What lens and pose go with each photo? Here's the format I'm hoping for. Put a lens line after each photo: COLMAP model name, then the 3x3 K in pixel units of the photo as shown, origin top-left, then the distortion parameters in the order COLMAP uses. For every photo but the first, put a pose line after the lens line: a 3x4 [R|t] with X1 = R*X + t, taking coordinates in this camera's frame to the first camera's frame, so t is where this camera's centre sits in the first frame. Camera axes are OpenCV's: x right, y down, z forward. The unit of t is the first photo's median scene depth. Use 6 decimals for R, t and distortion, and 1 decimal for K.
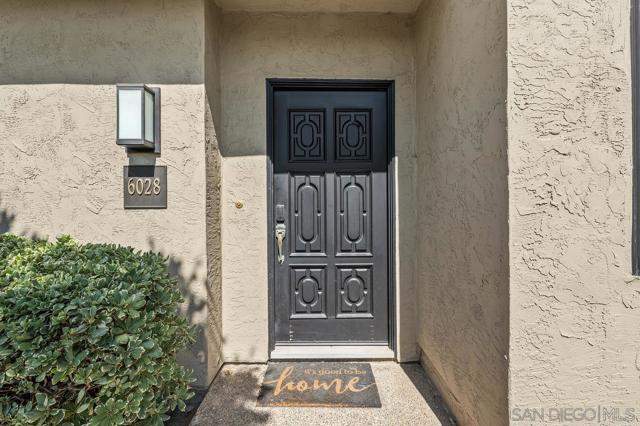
lens RADIAL K [[345.2, 0, 319.5], [0, 345.2, 212.5], [0, 0, 1]] dist [-0.004969, -0.000724]
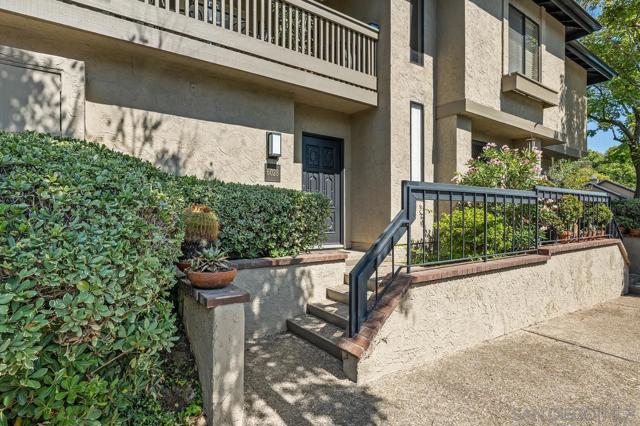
lens RADIAL K [[363.2, 0, 321.7], [0, 363.2, 213.0], [0, 0, 1]] dist [-0.008198, -0.000849]
pose [[0.822769, 0.013372, 0.568218, -1.564922], [0.001654, 0.999663, -0.025920, 0.258490], [-0.568373, 0.022266, 0.822470, -1.214403]]
